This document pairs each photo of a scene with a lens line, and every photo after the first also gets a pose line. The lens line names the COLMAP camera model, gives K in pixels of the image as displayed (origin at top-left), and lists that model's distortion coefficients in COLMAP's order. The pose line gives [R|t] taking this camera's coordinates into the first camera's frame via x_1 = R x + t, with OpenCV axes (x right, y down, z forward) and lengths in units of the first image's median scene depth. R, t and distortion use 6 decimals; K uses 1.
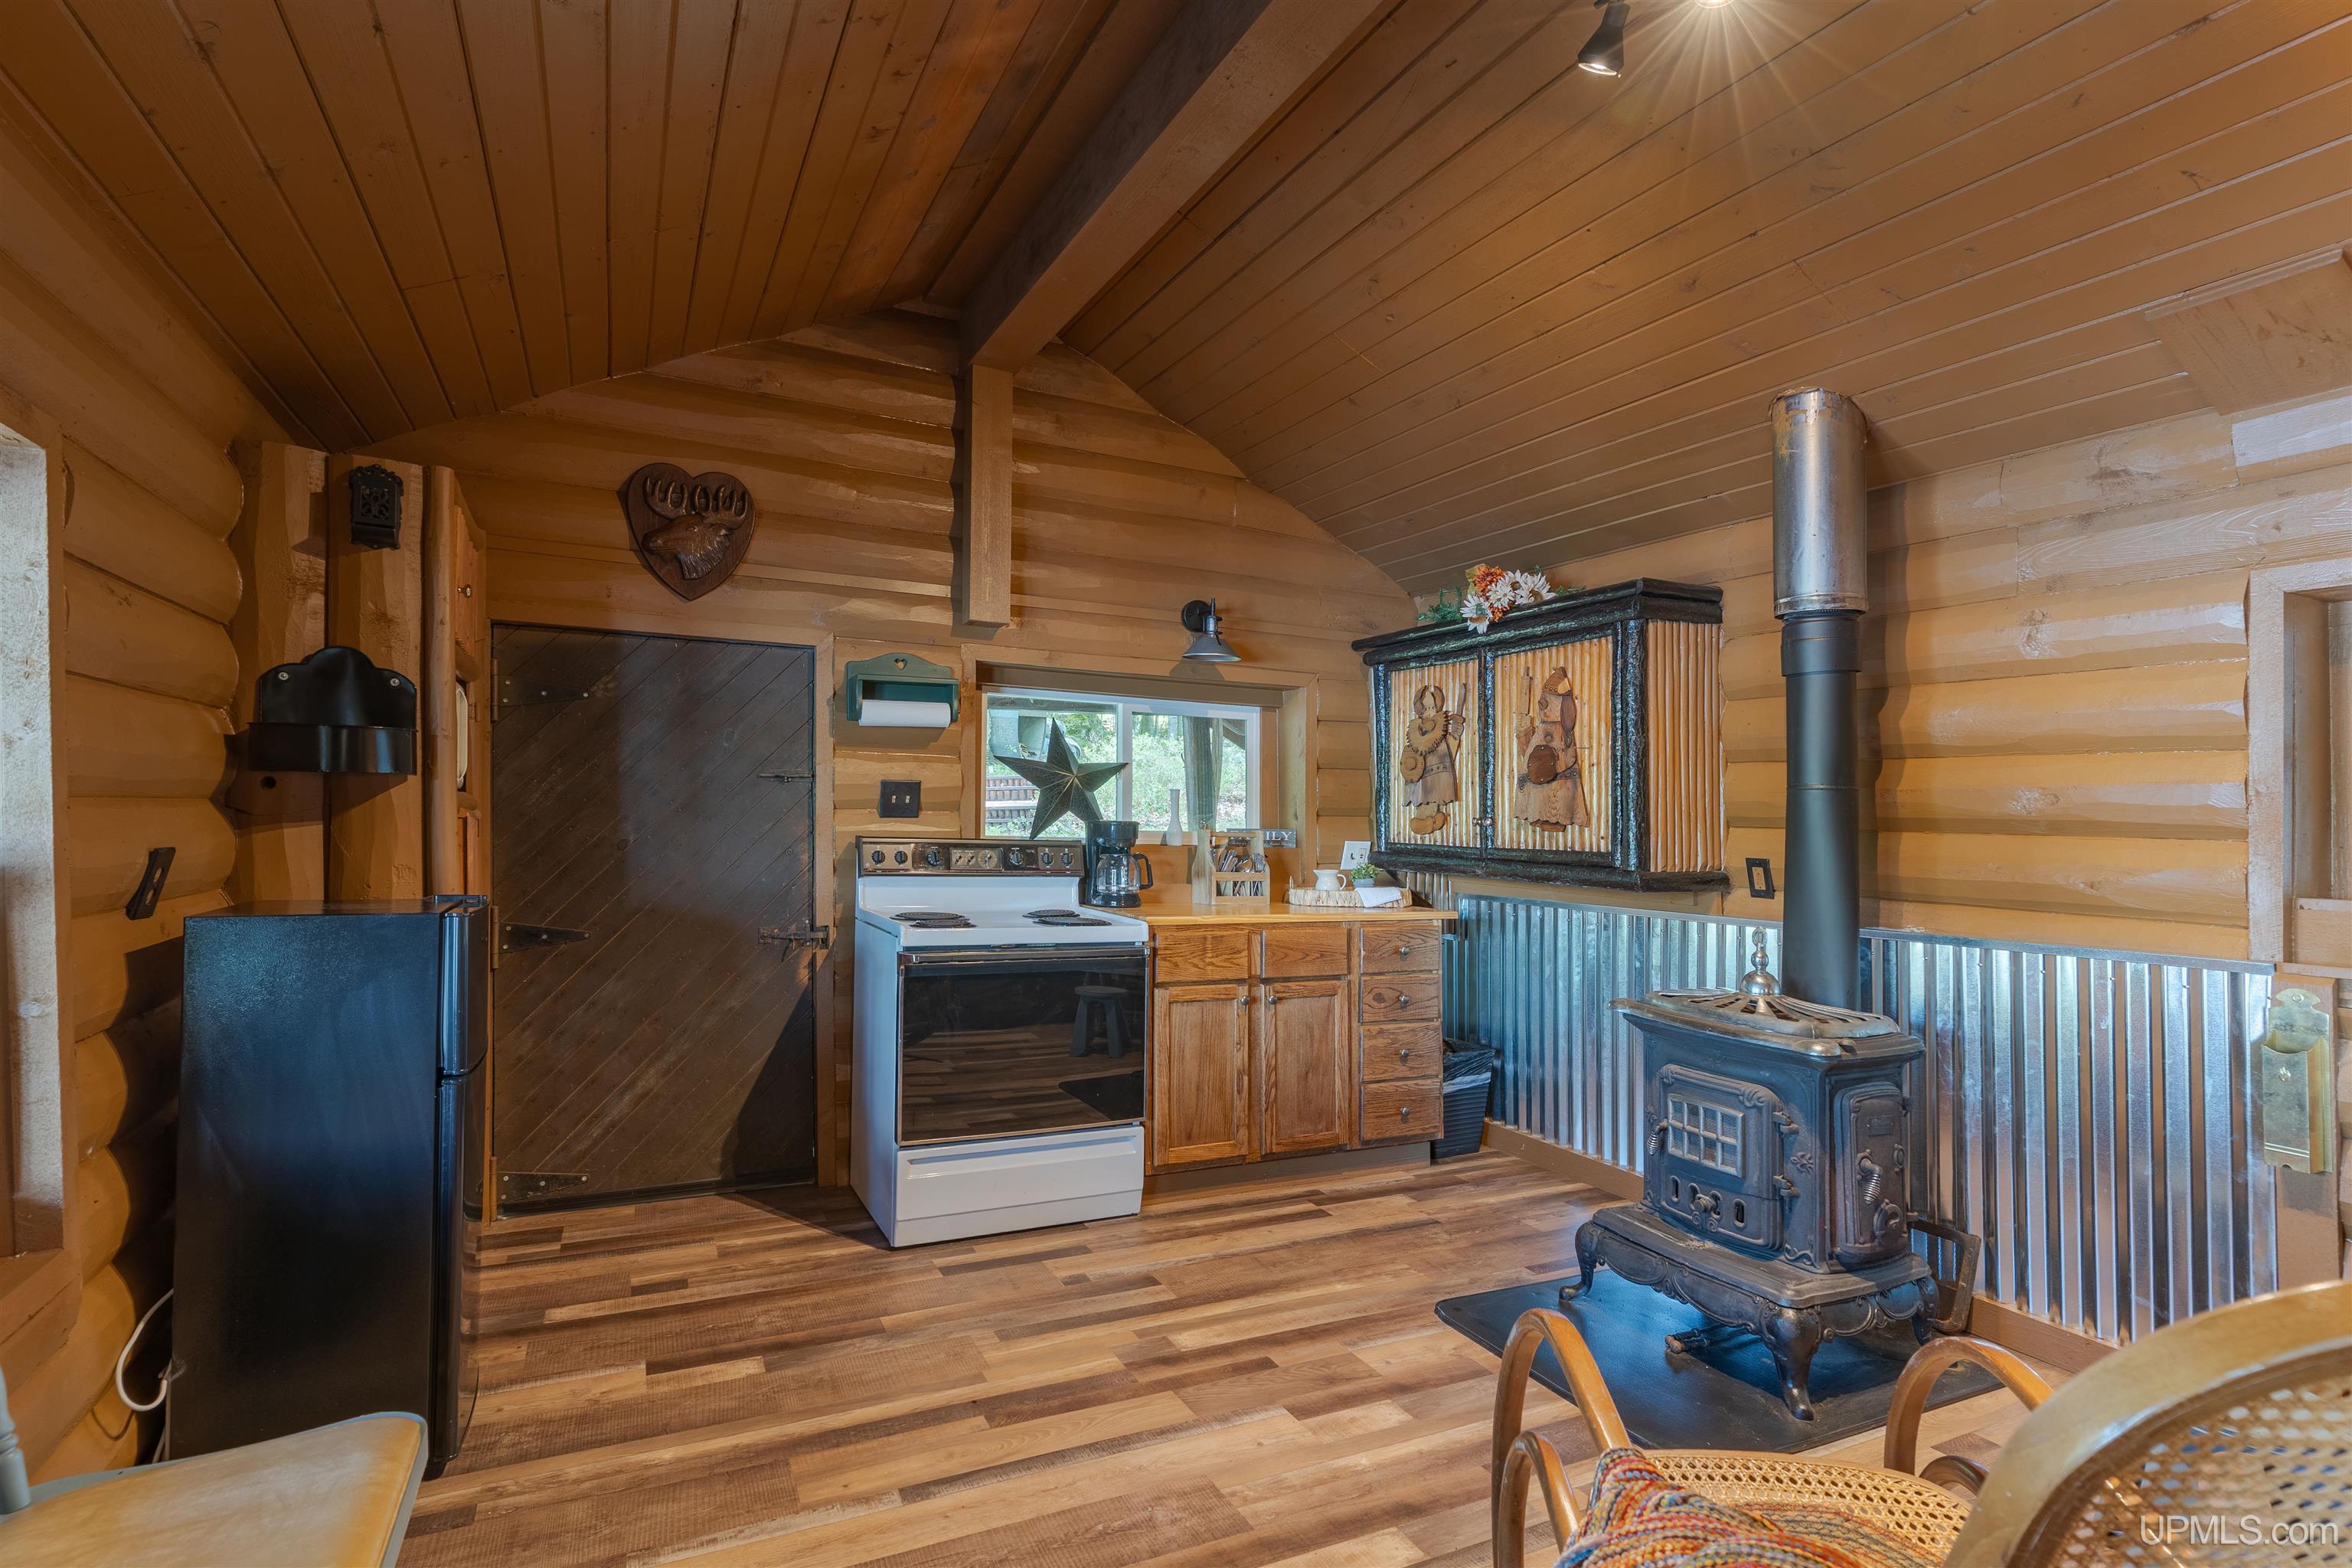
lens RADIAL K [[1151.3, 0, 1176.0], [0, 1151.3, 784.0], [0, 0, 1]] dist [0.000931, -0.000007]
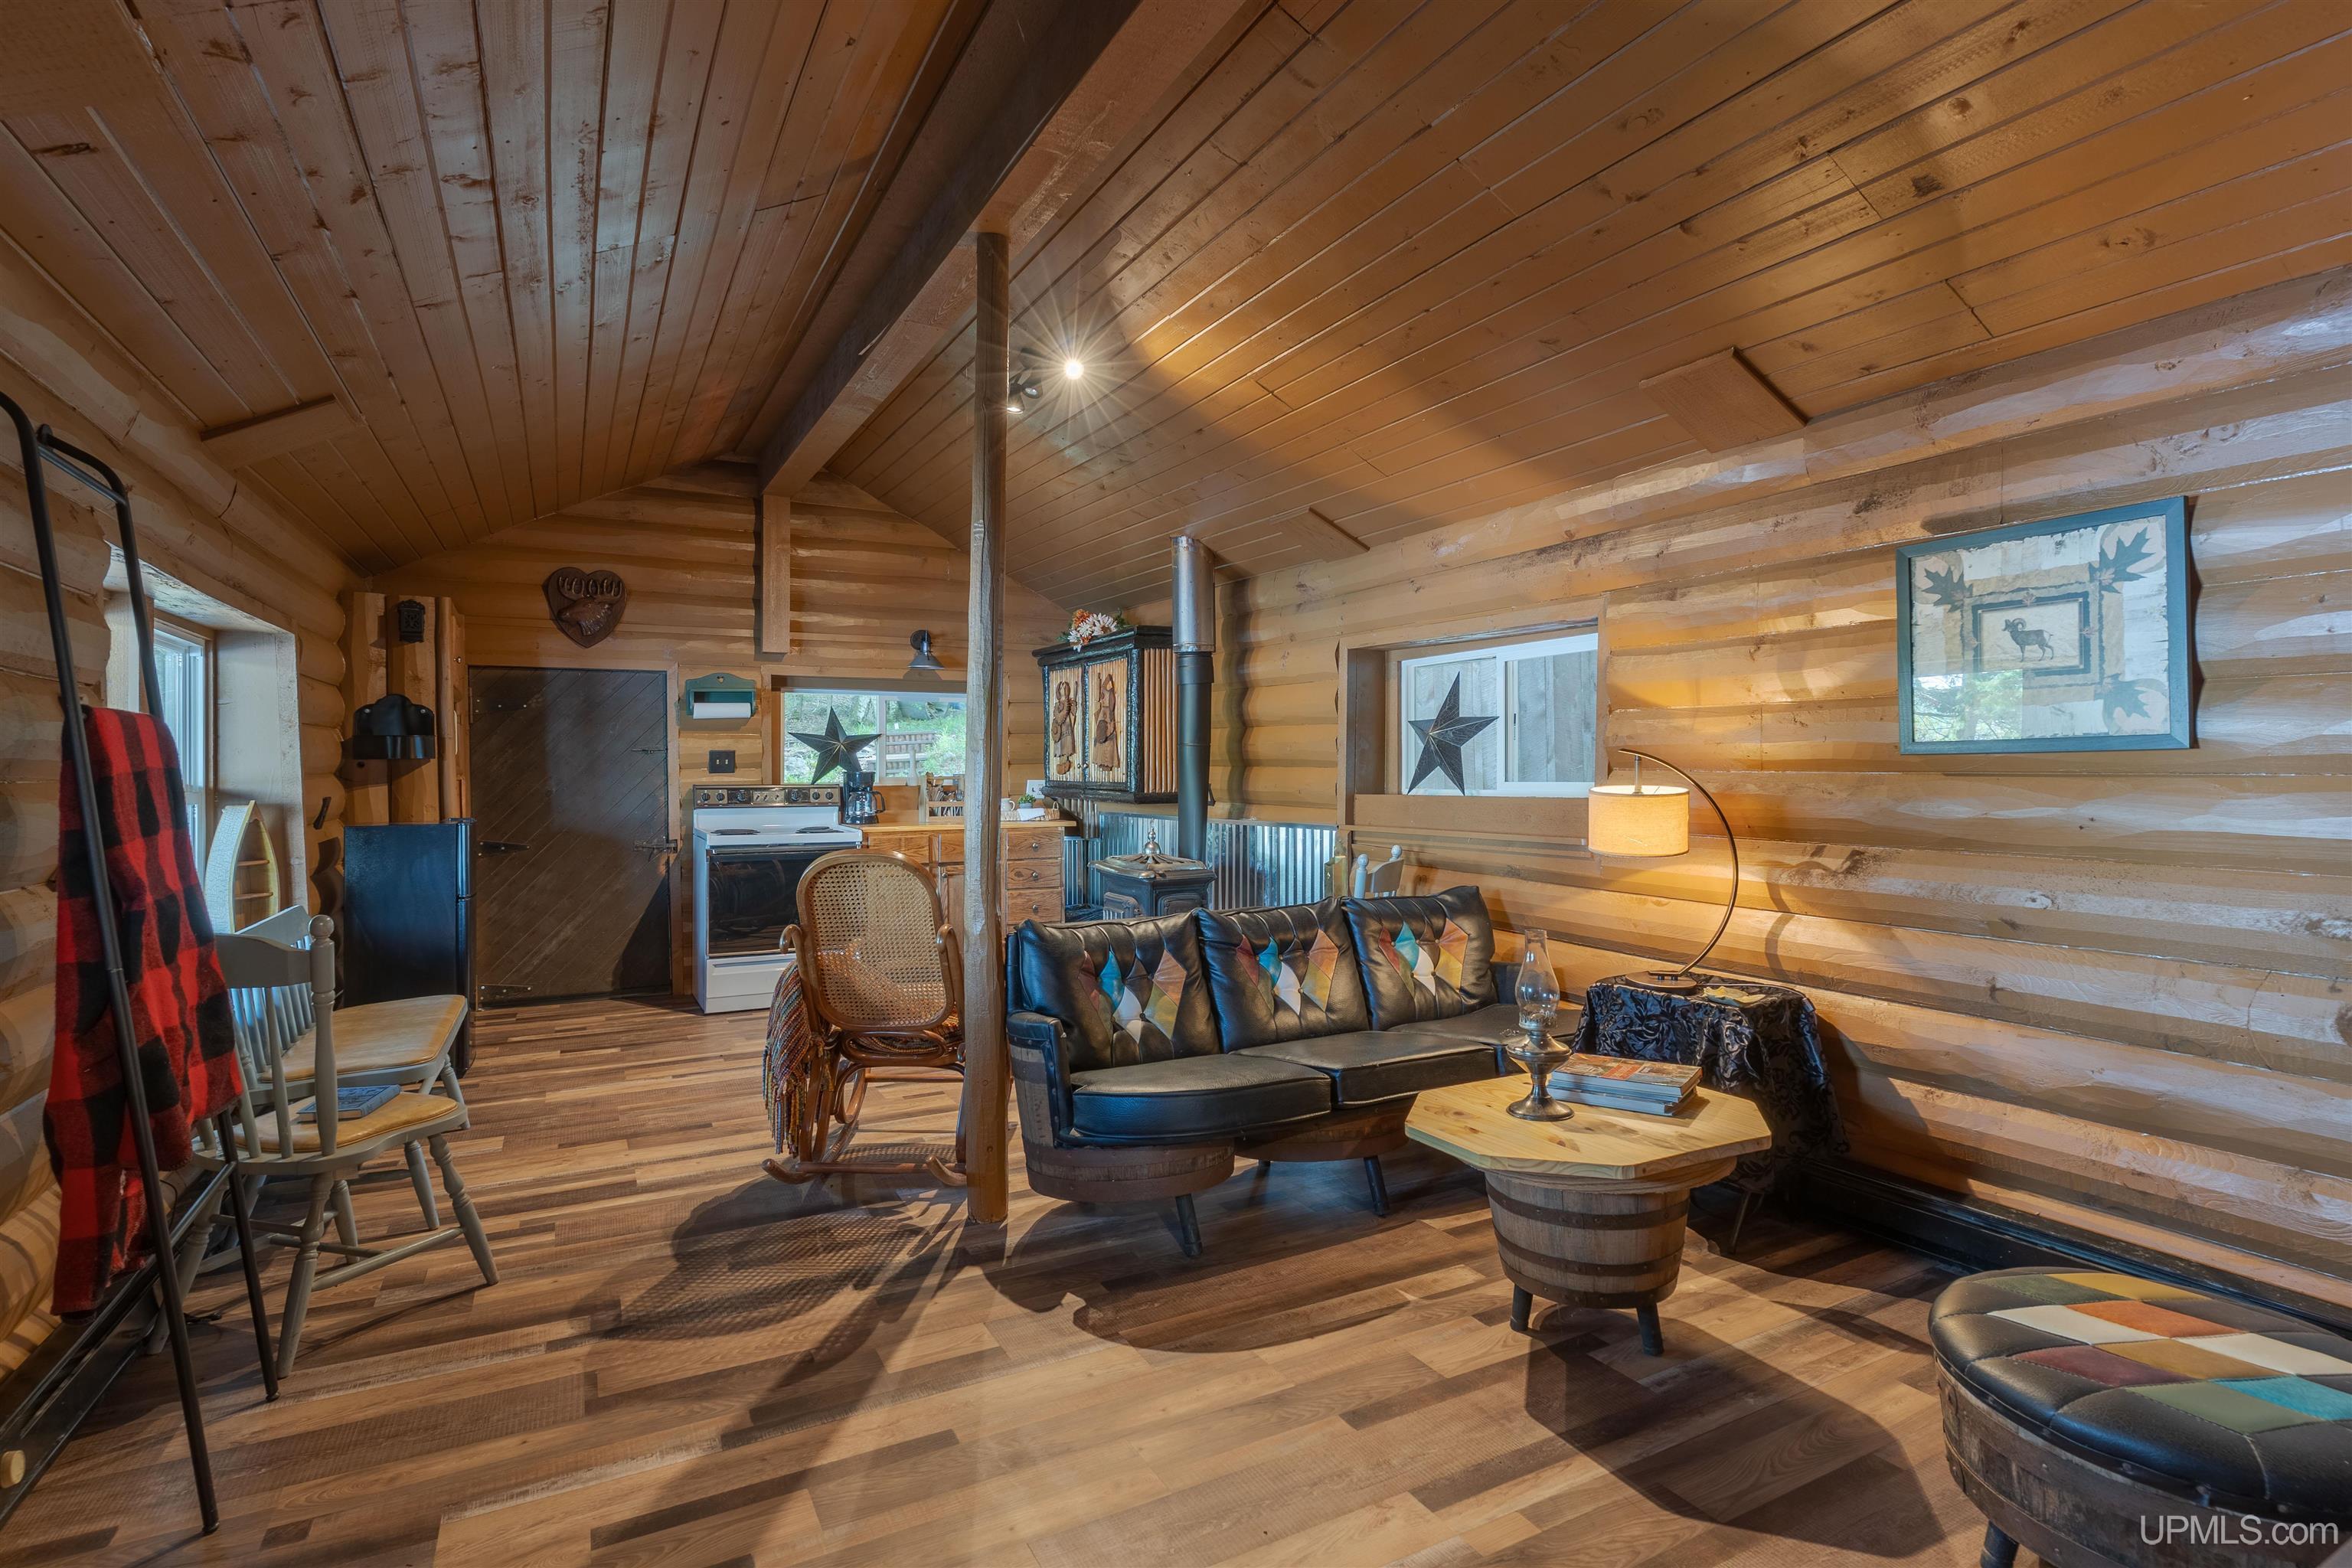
lens RADIAL K [[1140.9, 0, 1177.1], [0, 1140.9, 716.5], [0, 0, 1]] dist [0.000783, 0.000098]
pose [[0.998920, -0.024628, 0.039391, 0.362835], [0.025033, 0.999638, -0.009823, -0.020087], [-0.039135, 0.010798, 0.999176, -0.683981]]
